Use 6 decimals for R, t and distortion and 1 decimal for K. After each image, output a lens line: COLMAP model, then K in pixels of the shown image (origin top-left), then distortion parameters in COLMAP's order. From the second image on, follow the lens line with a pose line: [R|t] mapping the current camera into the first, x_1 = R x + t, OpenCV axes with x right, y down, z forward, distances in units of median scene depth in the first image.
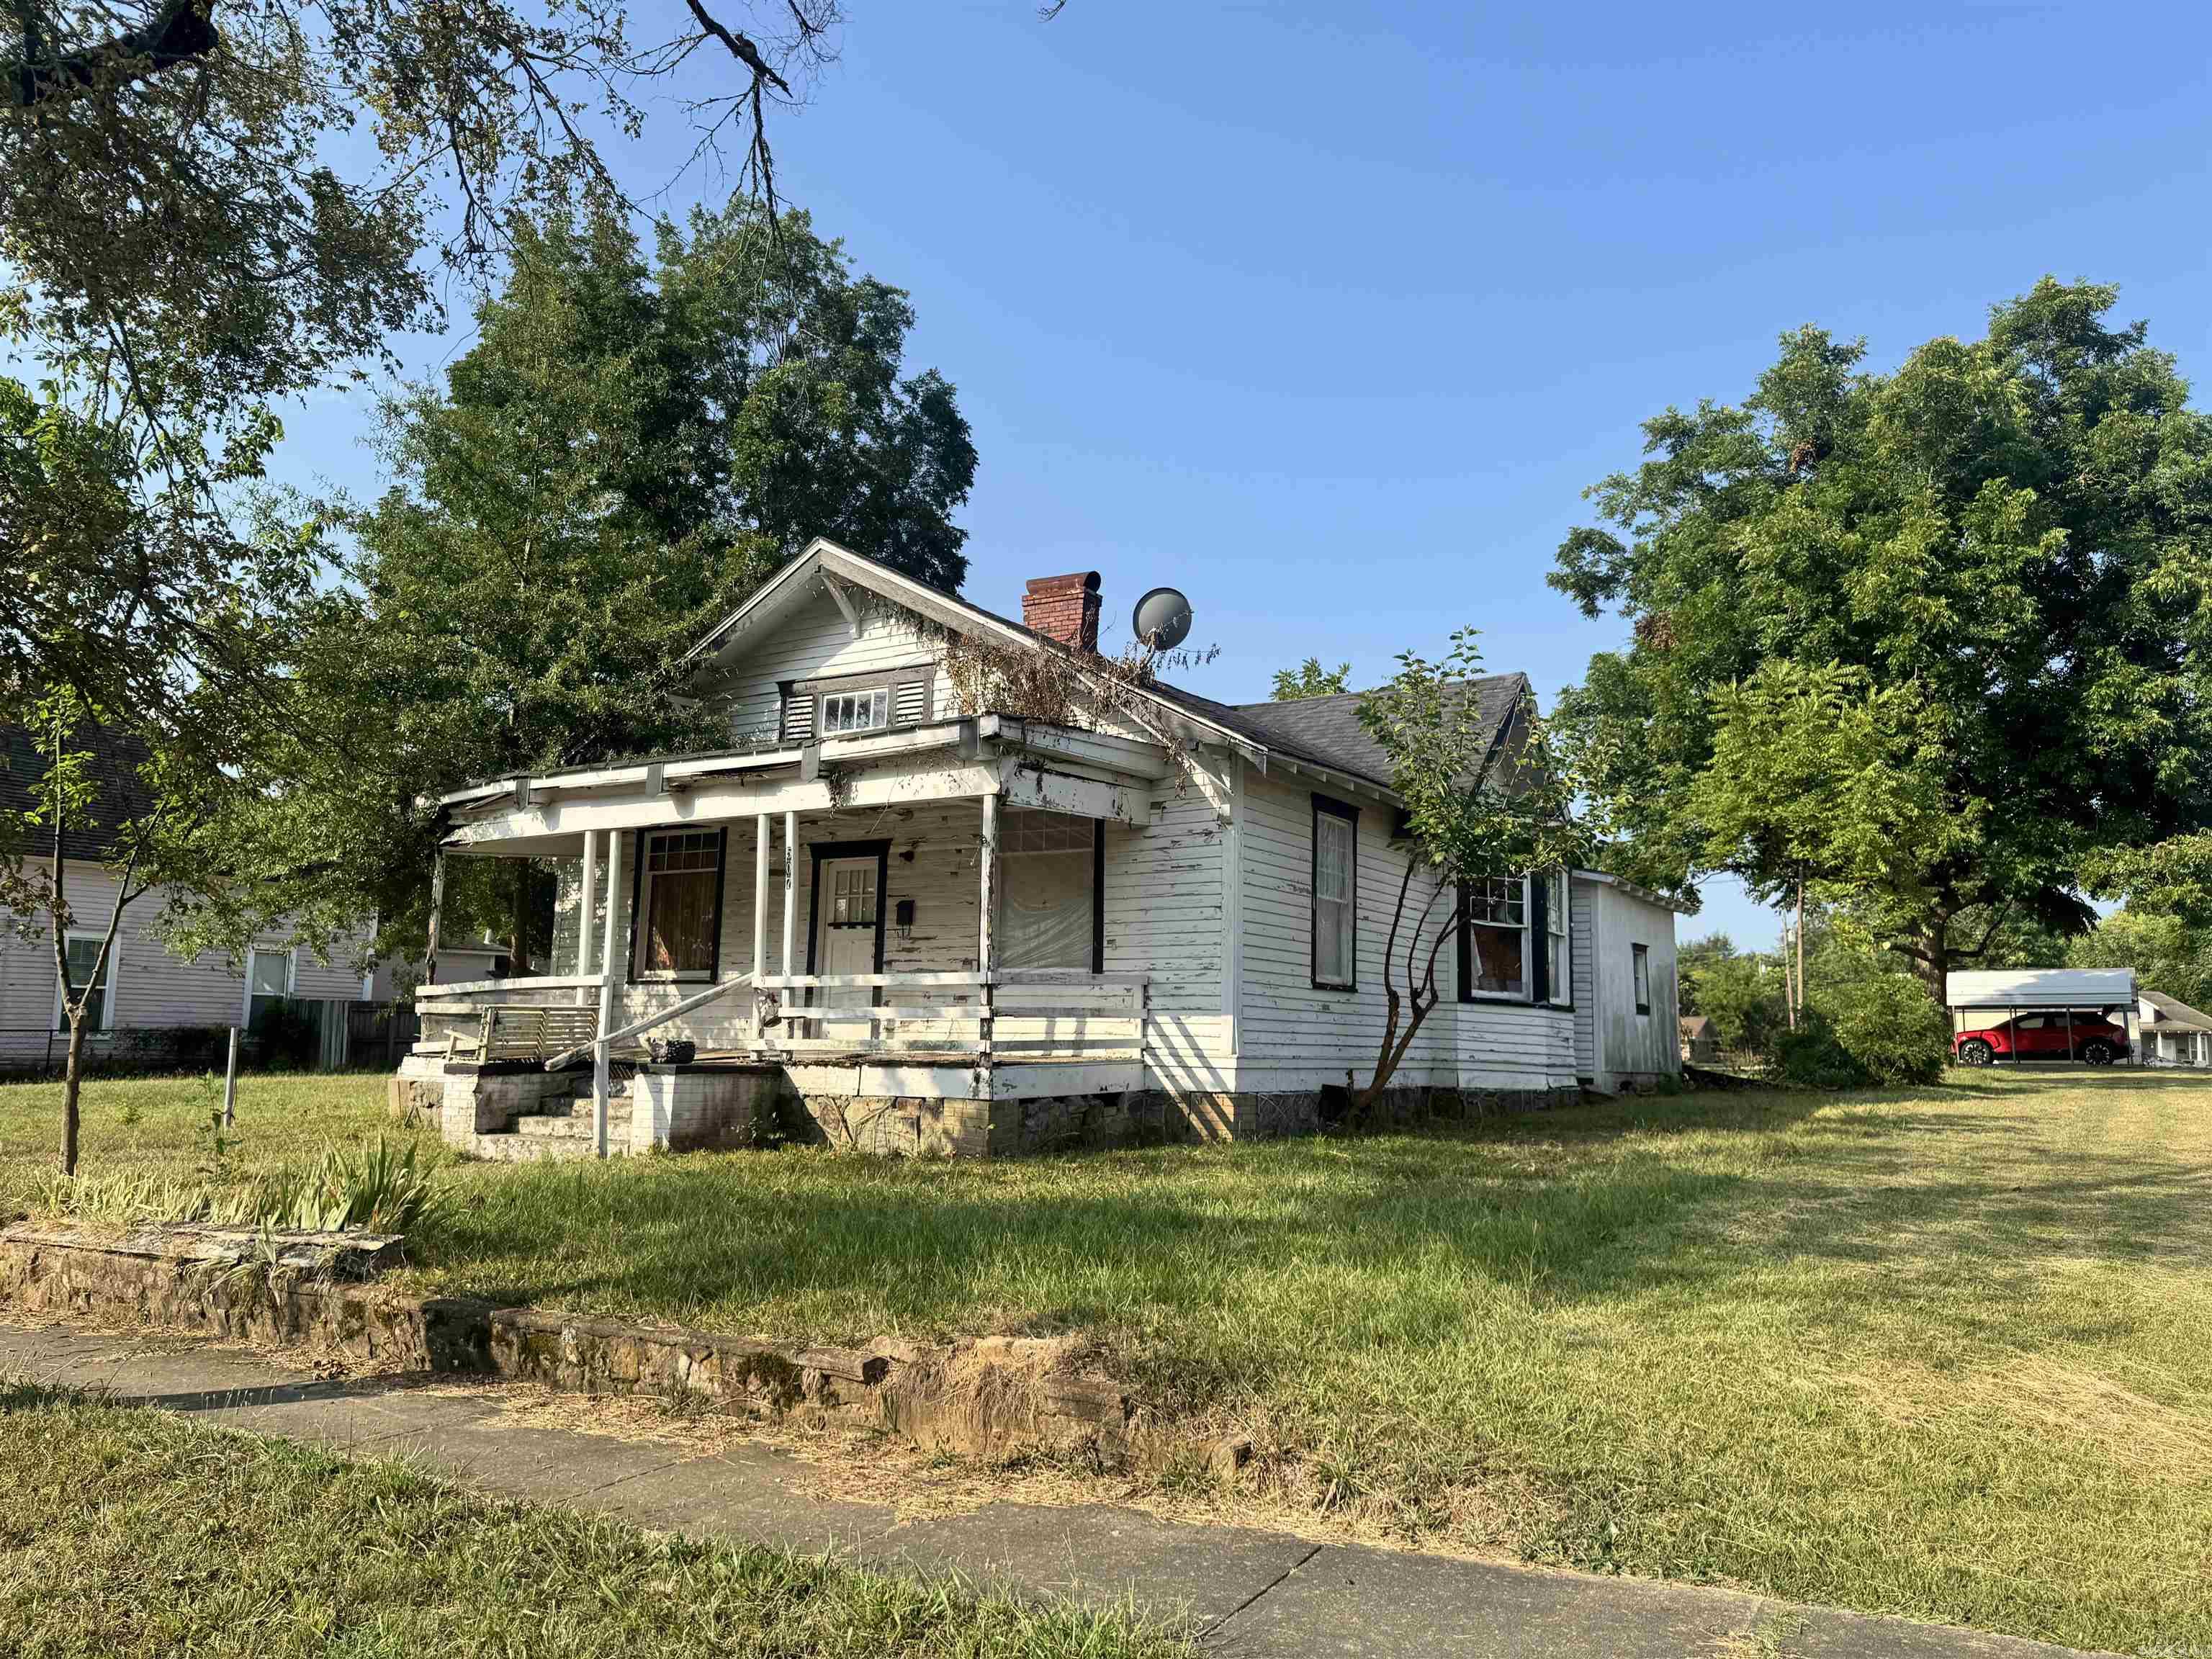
lens RADIAL K [[1584.1, 0, 1147.0], [0, 1584.1, 810.6], [0, 0, 1]] dist [0.053526, -0.069714]
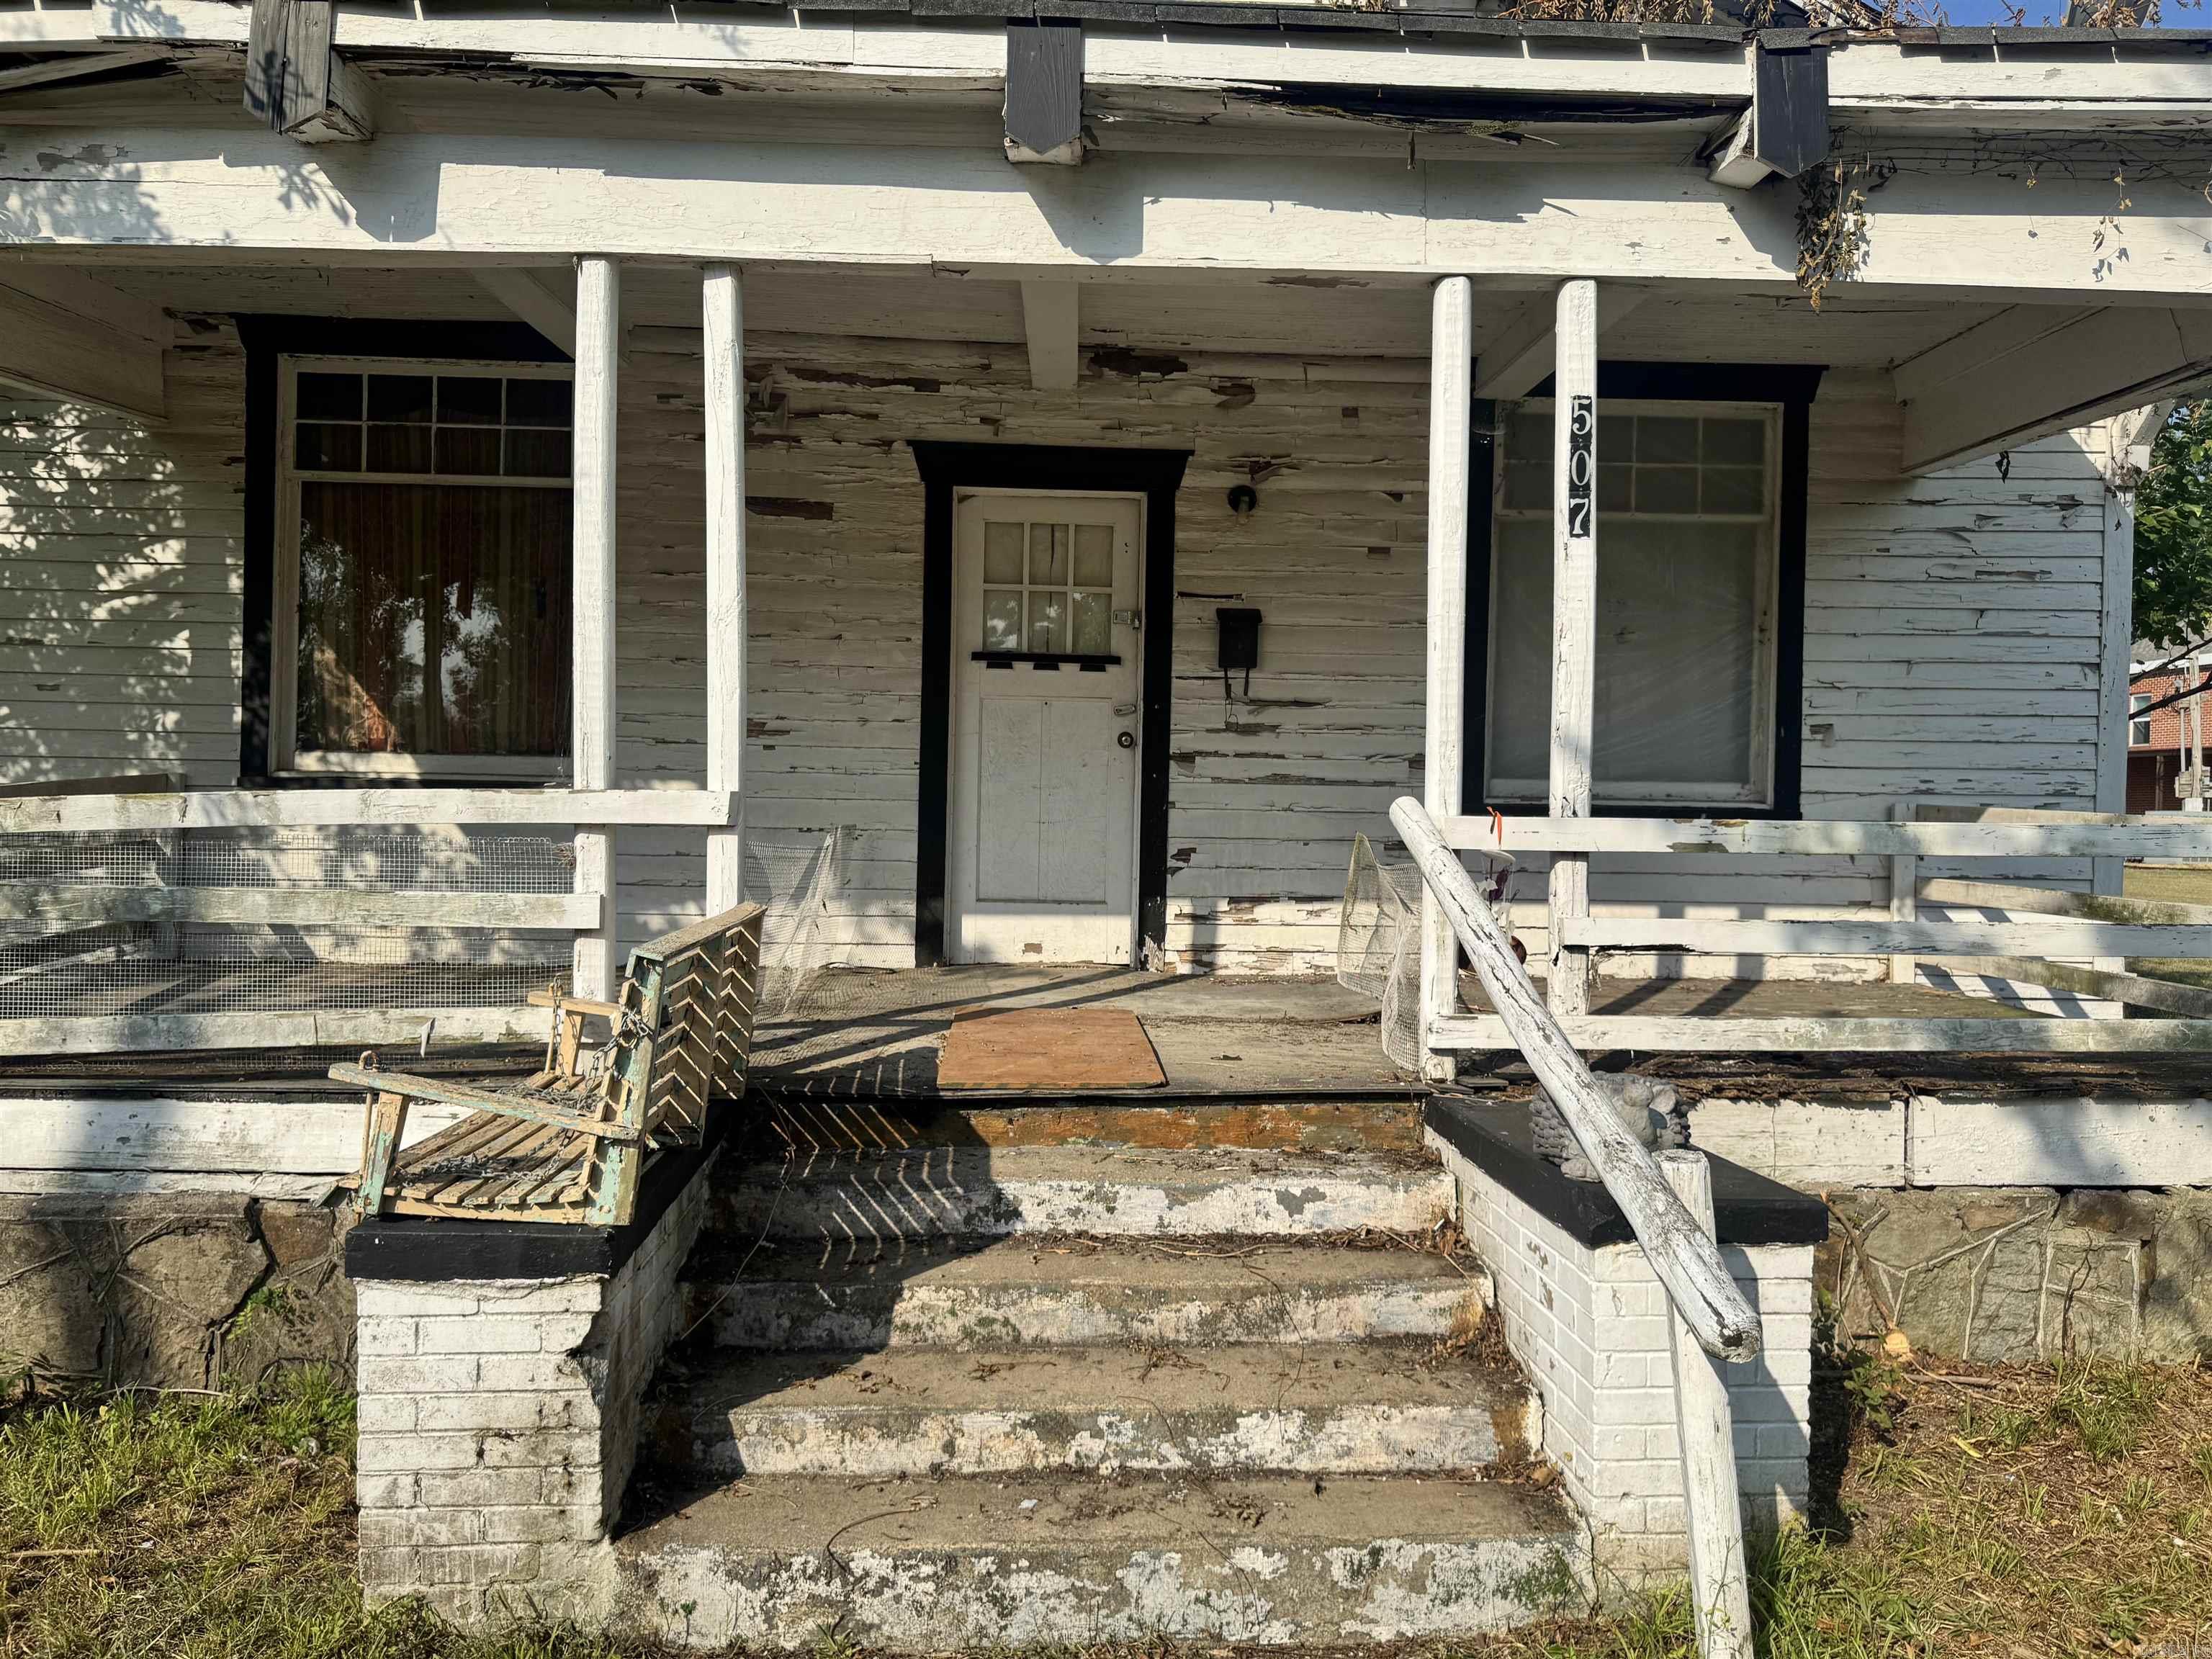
lens RADIAL K [[1584.1, 0, 1125.8], [0, 1584.1, 838.5], [0, 0, 1]] dist [0.053526, -0.069714]
pose [[0.828827, -0.009940, 0.559416, -0.387719], [-0.081931, 0.986908, 0.138924, 0.058602], [-0.553473, -0.160978, 0.817162, 0.643273]]
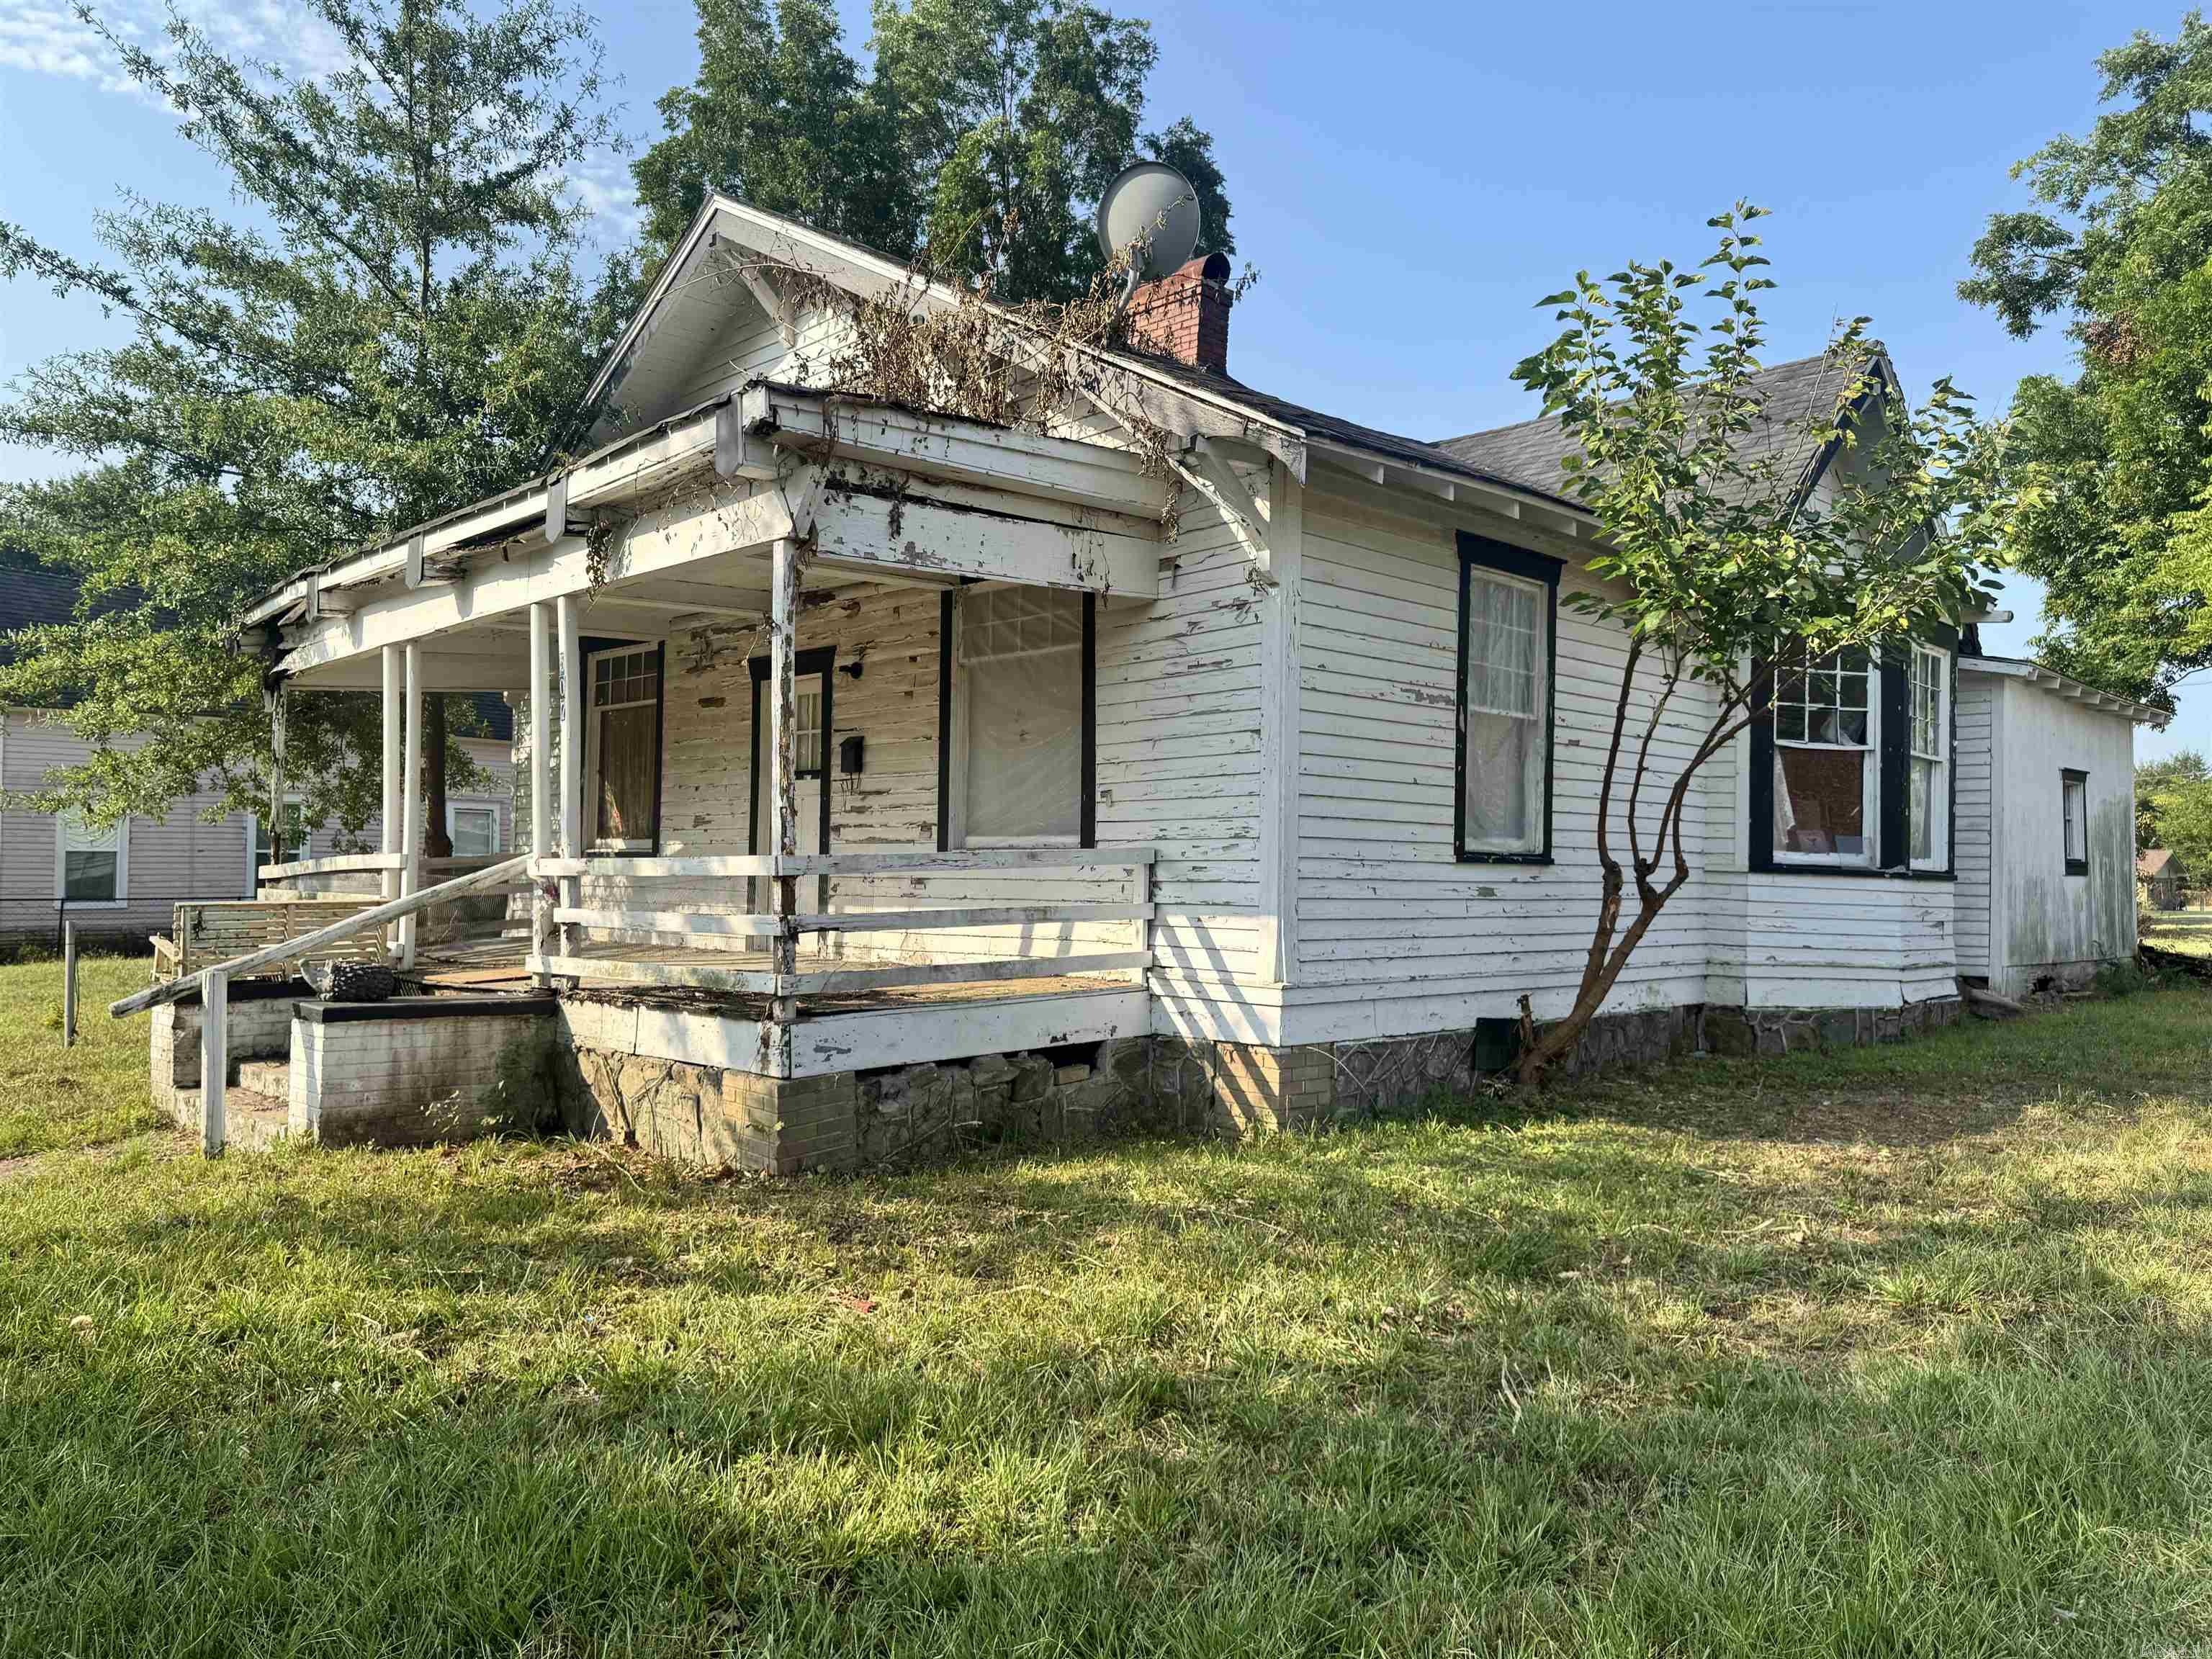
lens RADIAL K [[1584.1, 0, 1142.2], [0, 1584.1, 843.9], [0, 0, 1]] dist [0.053526, -0.069714]
pose [[0.972467, -0.013093, -0.232675, 0.117162], [0.041319, 0.992289, 0.116855, 0.027382], [0.229351, -0.123251, 0.965509, 0.357889]]
